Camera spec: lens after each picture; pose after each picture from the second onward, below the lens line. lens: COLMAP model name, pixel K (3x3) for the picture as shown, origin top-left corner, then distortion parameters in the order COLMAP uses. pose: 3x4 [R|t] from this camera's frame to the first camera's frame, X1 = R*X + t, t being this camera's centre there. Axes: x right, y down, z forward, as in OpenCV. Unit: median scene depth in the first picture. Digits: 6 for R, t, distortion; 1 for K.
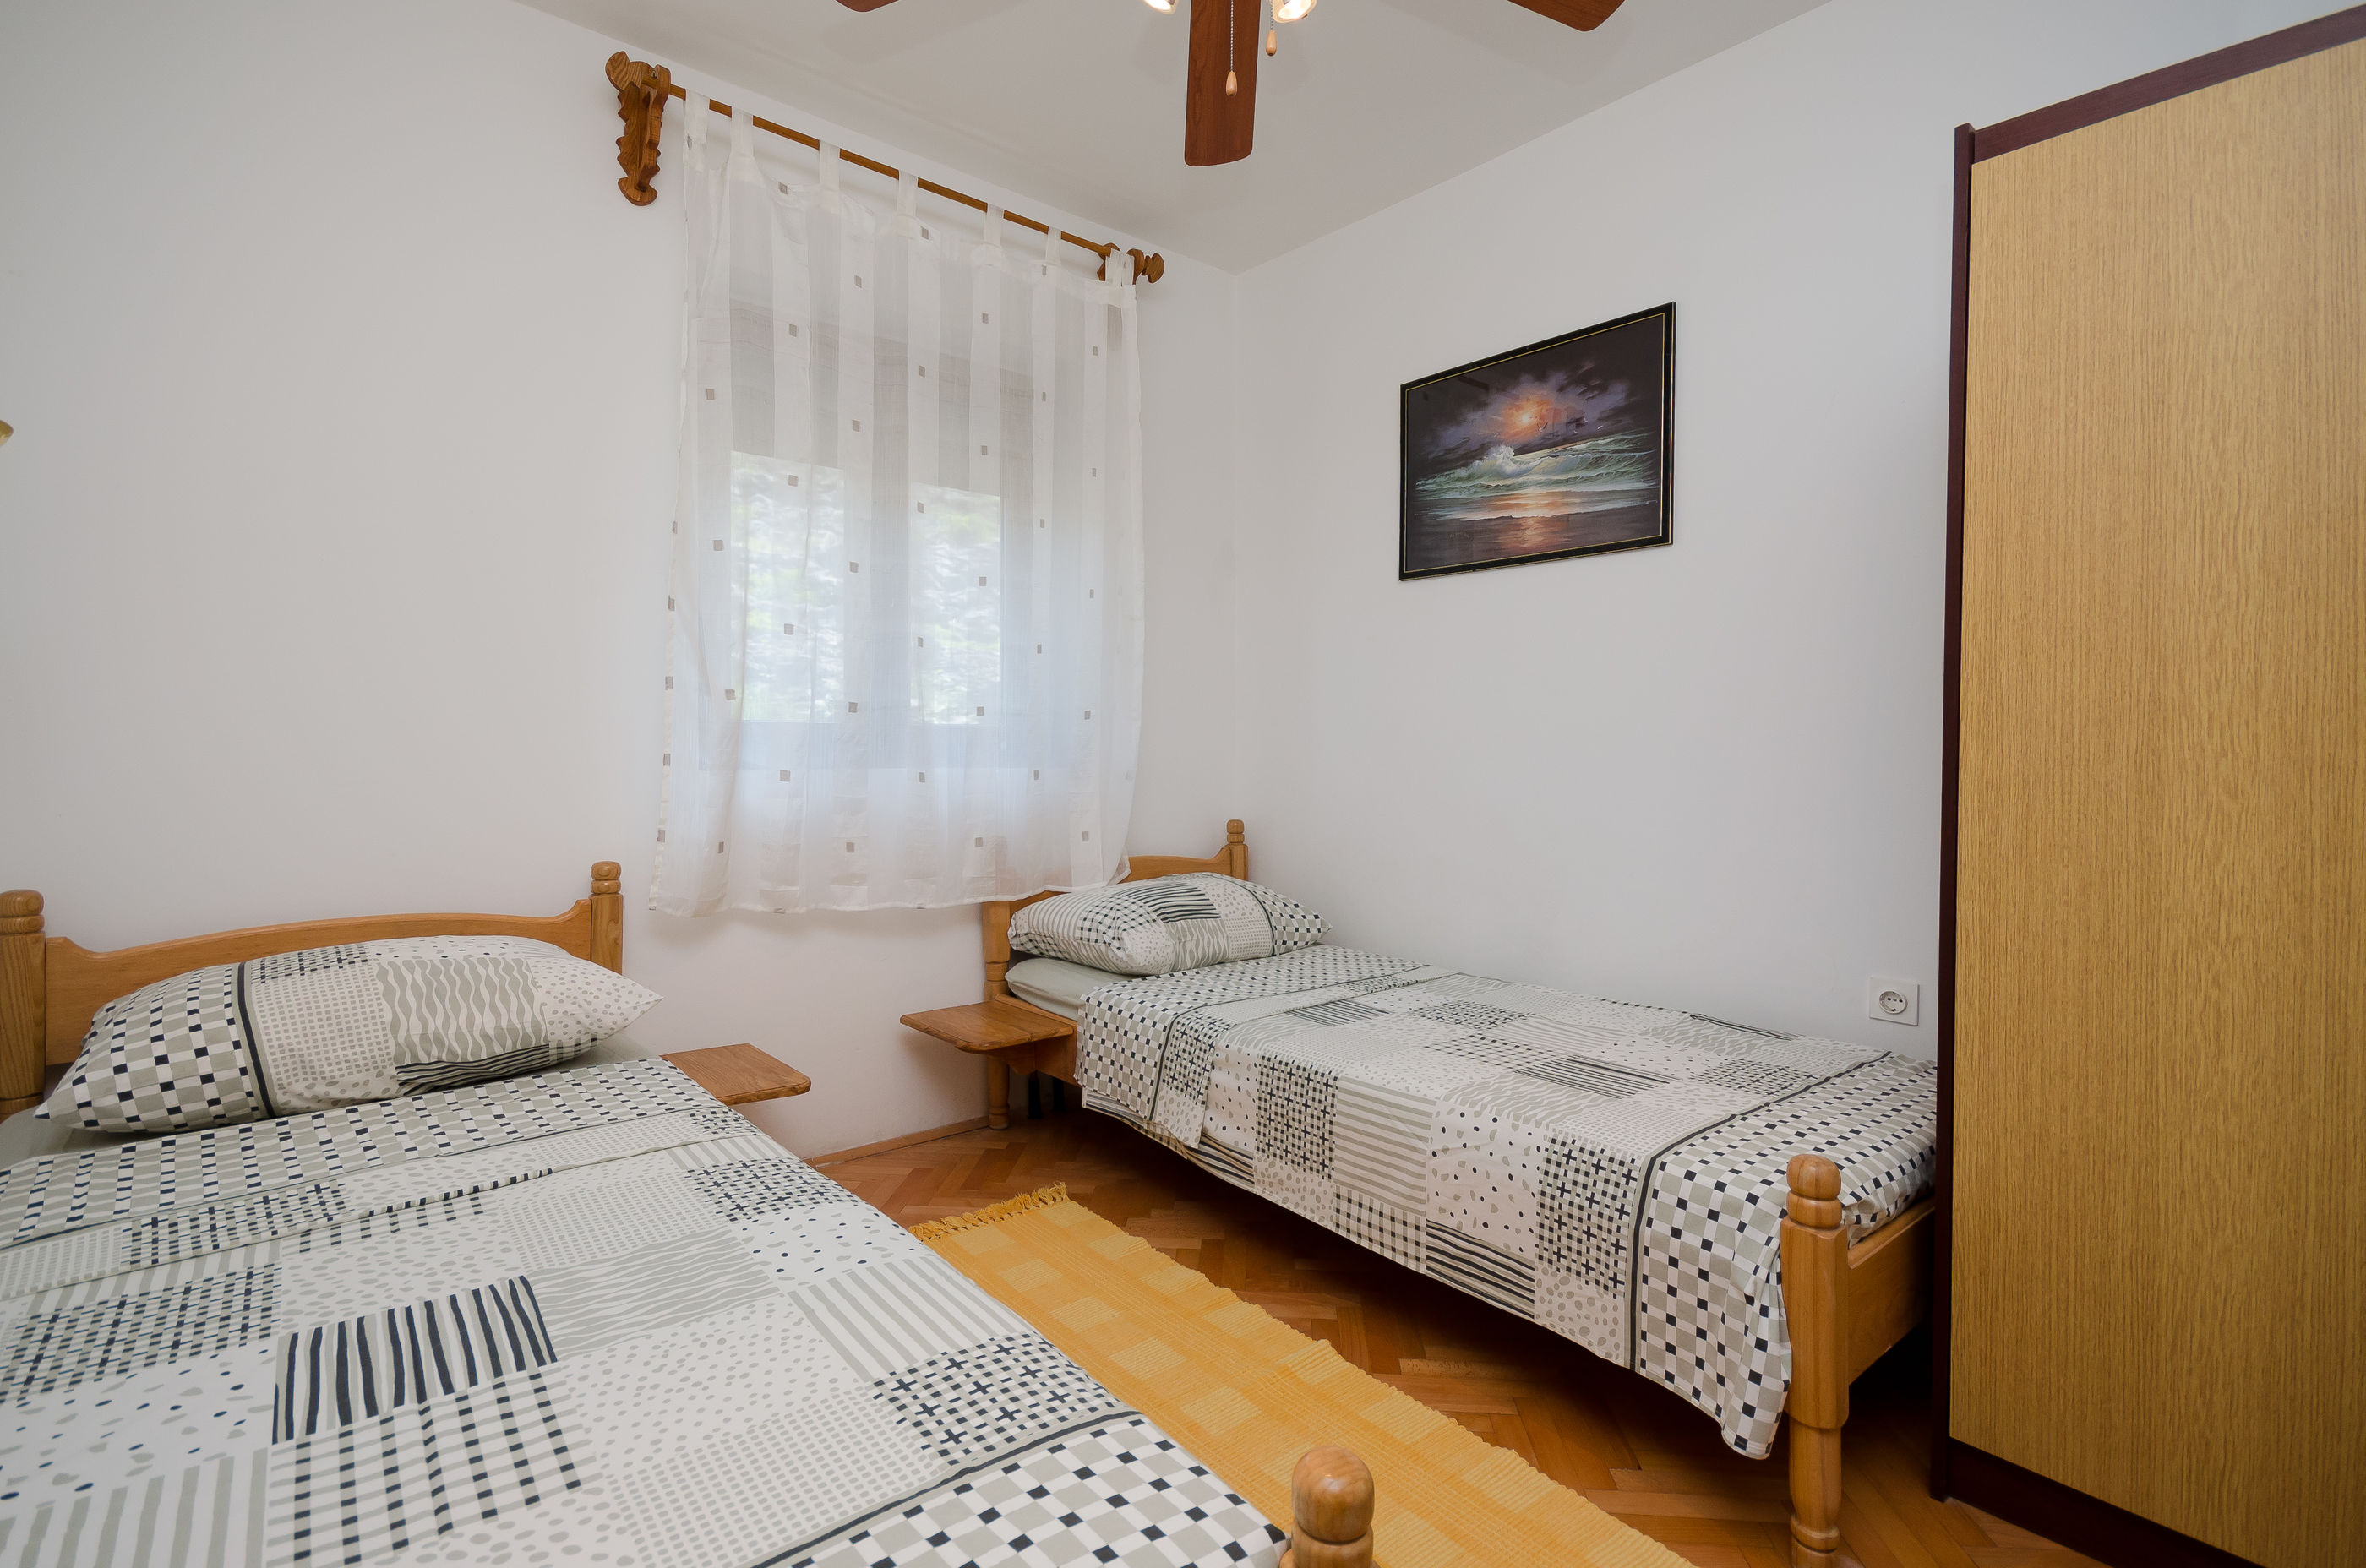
lens RADIAL K [[1089.0, 0, 1187.3], [0, 1089.0, 781.8], [0, 0, 1]] dist [0.014955, -0.011330]
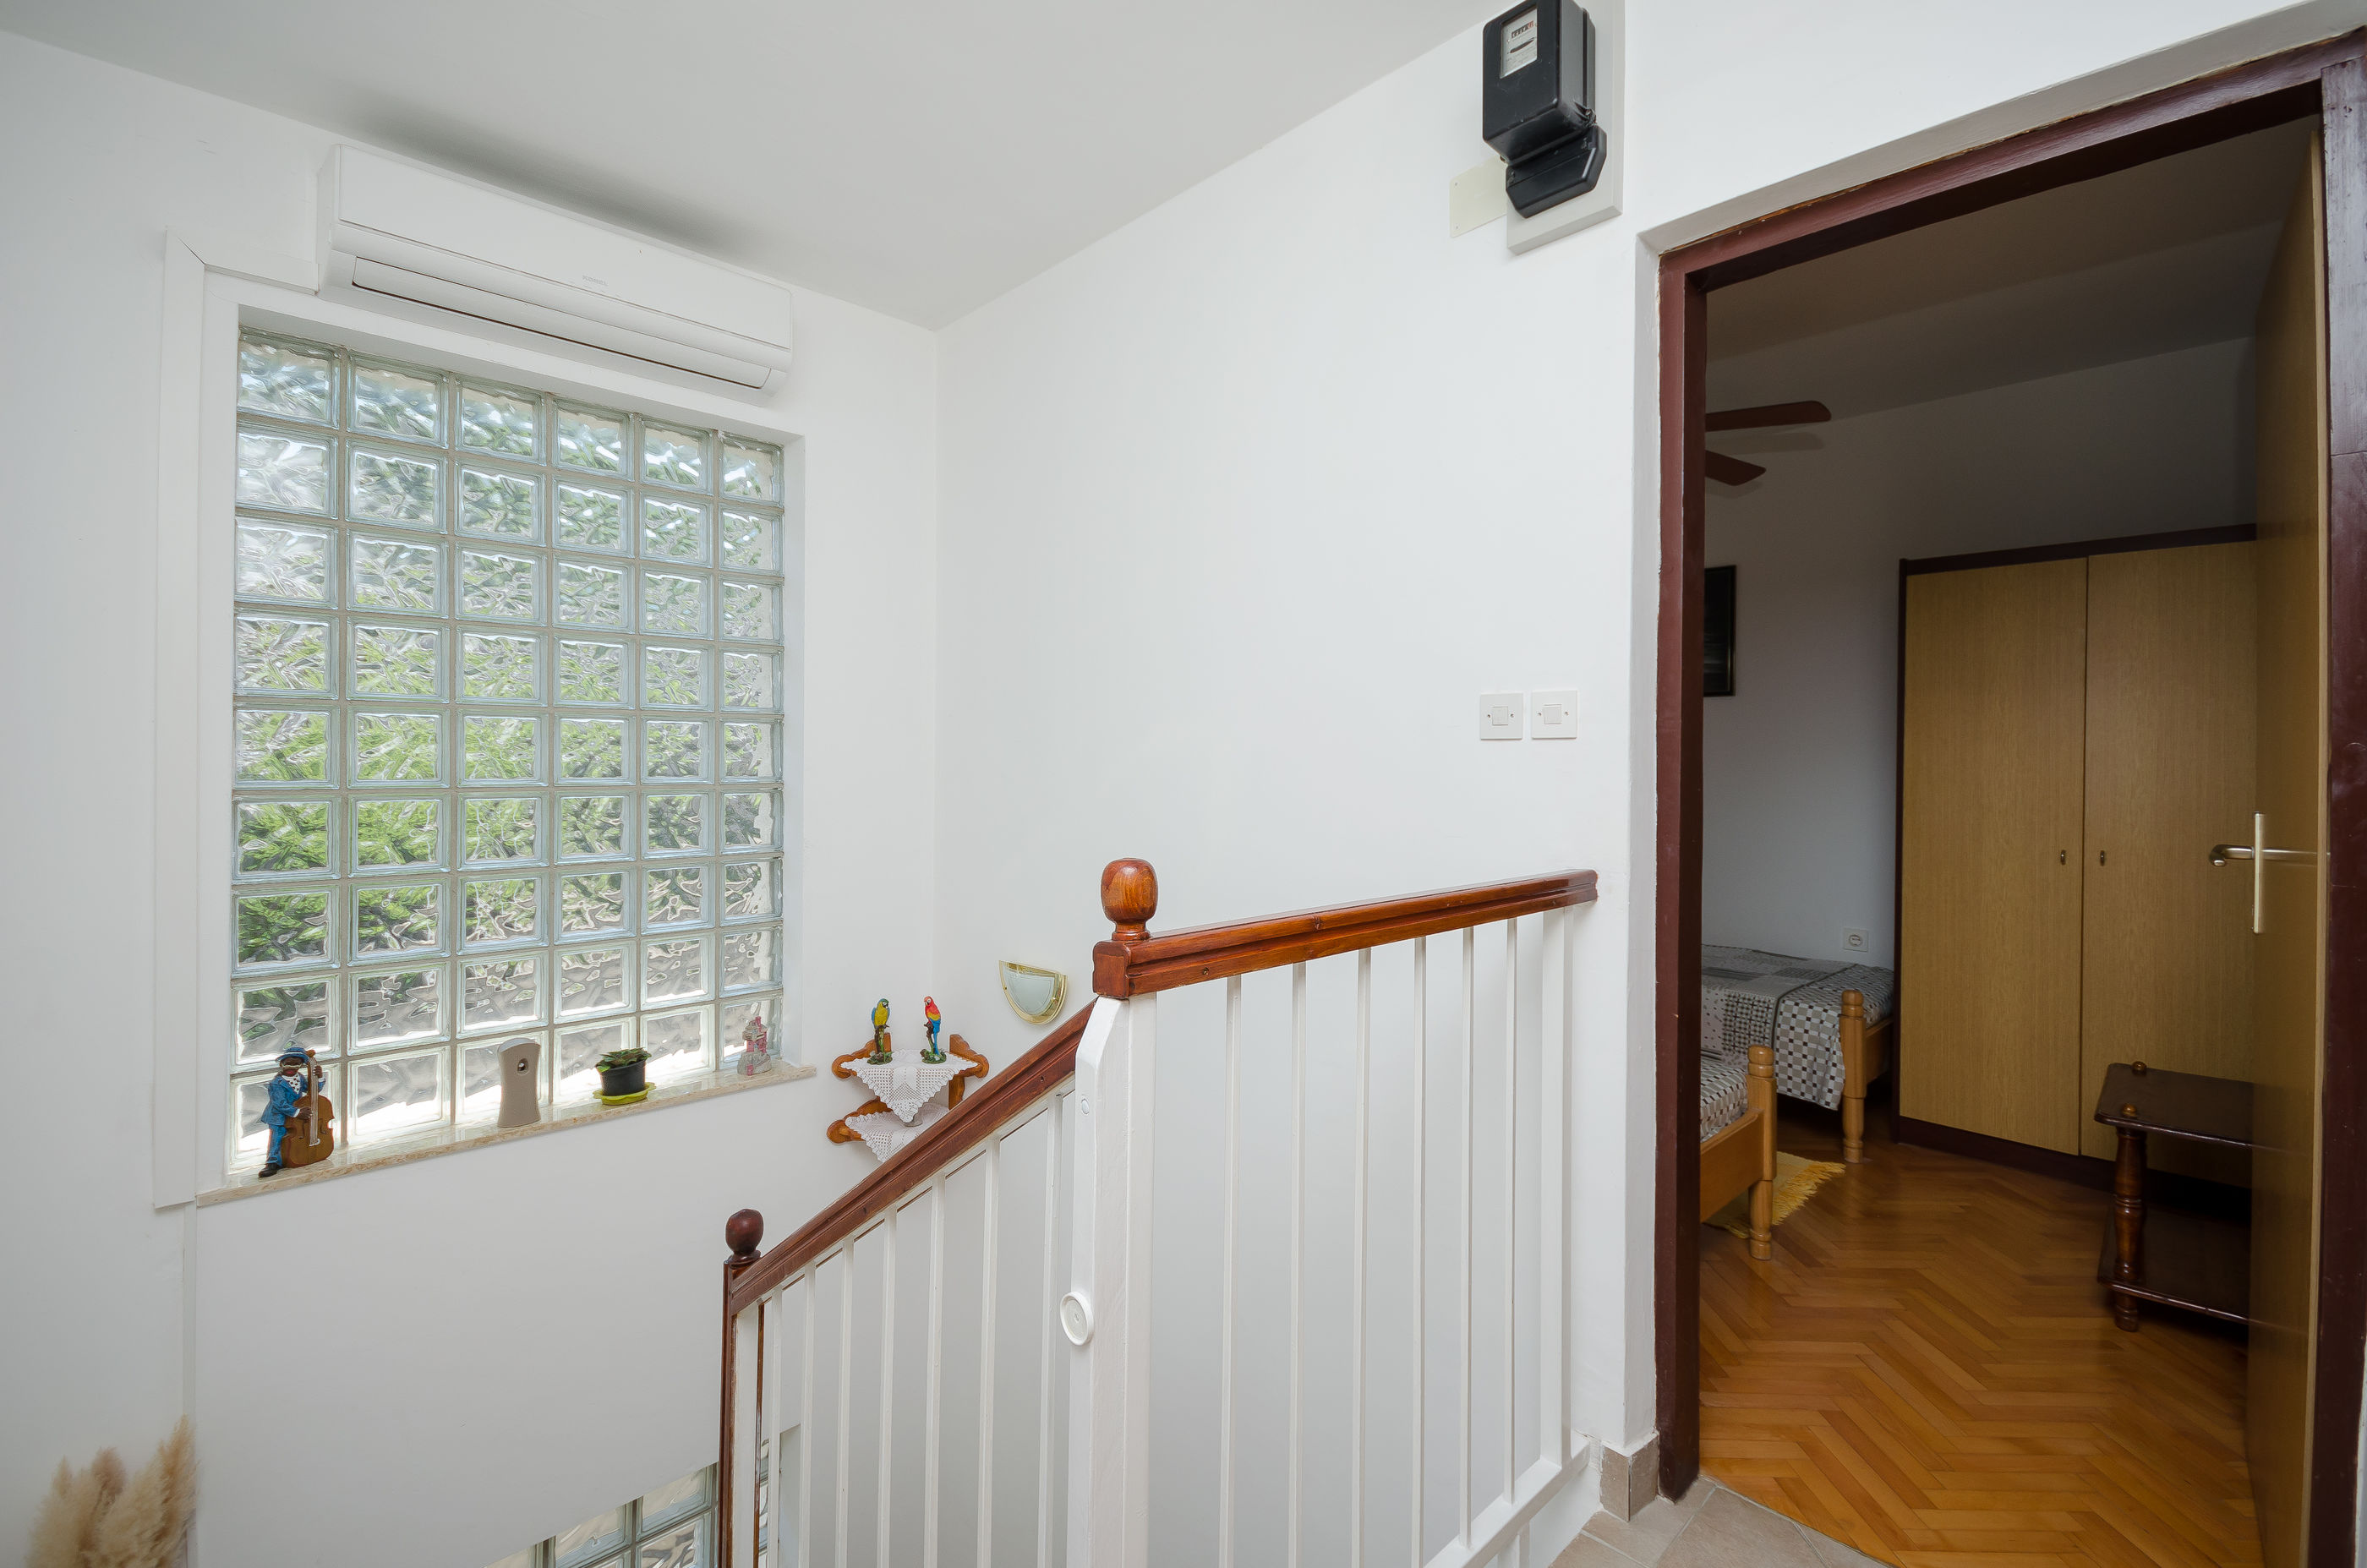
lens RADIAL K [[1089.6, 0, 1179.8], [0, 1089.6, 774.7], [0, 0, 1]] dist [0.014955, -0.011330]
pose [[0.994821, 0.003397, 0.101585, -1.110752], [-0.002540, 0.999960, -0.008562, -0.109394], [-0.101610, 0.008260, 0.994790, -1.217997]]
